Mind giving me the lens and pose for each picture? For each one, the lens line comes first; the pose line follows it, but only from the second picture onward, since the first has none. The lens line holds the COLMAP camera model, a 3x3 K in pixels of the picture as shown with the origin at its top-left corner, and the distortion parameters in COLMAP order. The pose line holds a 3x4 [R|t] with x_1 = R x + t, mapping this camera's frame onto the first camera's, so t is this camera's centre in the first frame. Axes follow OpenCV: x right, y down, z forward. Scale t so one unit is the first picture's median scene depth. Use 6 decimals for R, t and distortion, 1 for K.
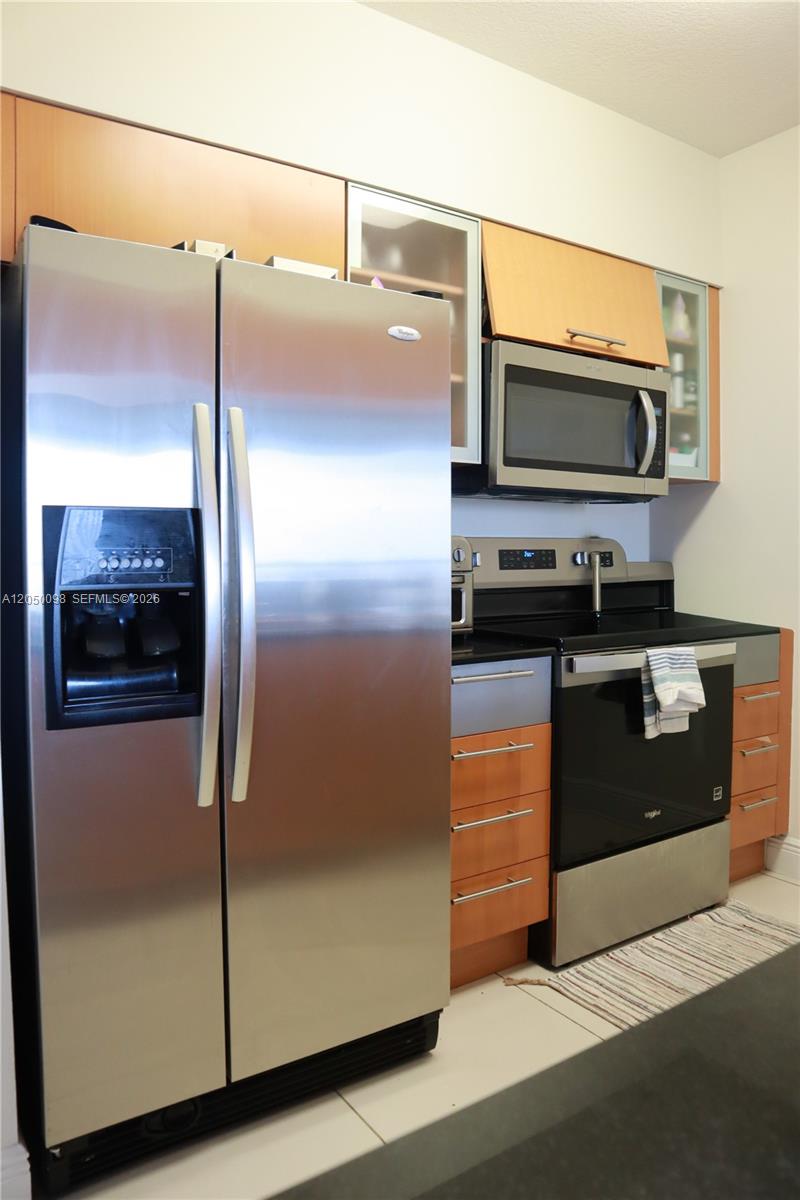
lens RADIAL K [[815.9, 0, 399.3], [0, 815.9, 585.2], [0, 0, 1]] dist [-0.135656, 0.078344]
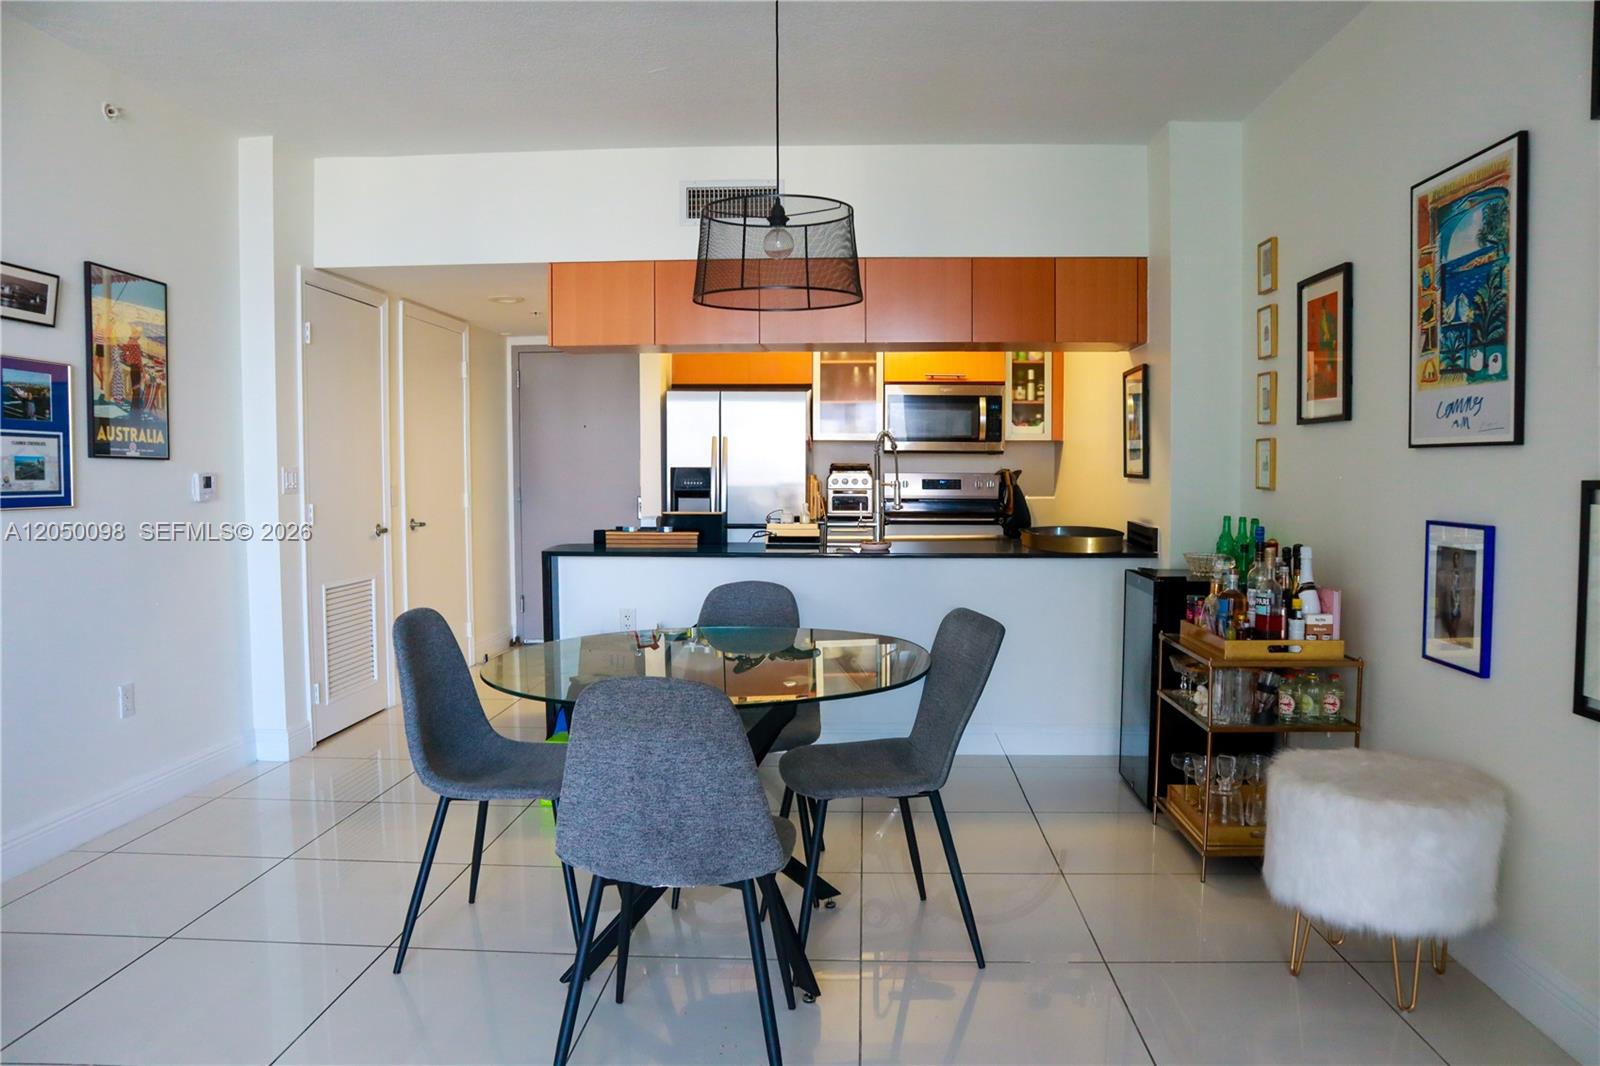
lens RADIAL K [[1140.9, 0, 800.0], [0, 1140.9, 533.0], [0, 0, 1]] dist [-0.150937, 0.091901]
pose [[0.804686, 0.041154, -0.592273, 1.767308], [-0.031134, 0.999147, 0.027126, 0.024035], [0.592884, -0.003388, 0.805281, -1.624294]]
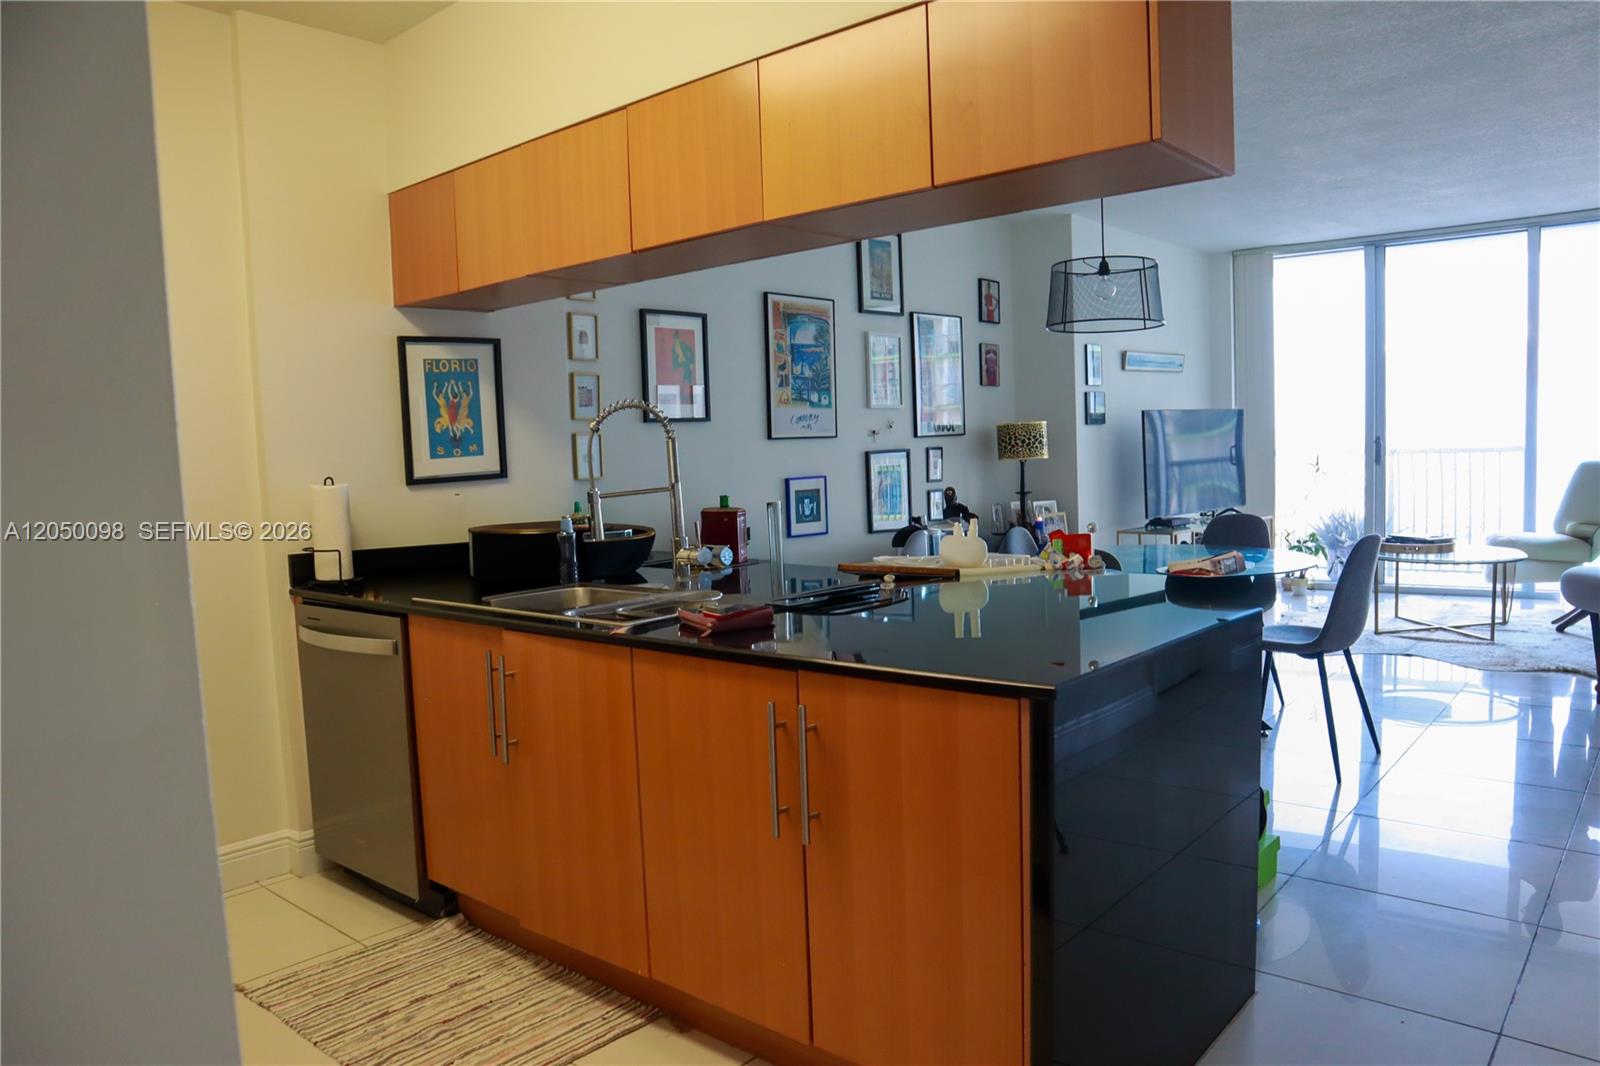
lens RADIAL K [[1087.8, 0, 800.0], [0, 1087.8, 533.0], [0, 0, 1]] dist [-0.135656, 0.078344]
pose [[-0.267620, -0.064917, 0.961335, -0.649818], [0.079445, 0.992844, 0.089161, -0.068291], [-0.960244, 0.100235, -0.260547, 0.413458]]
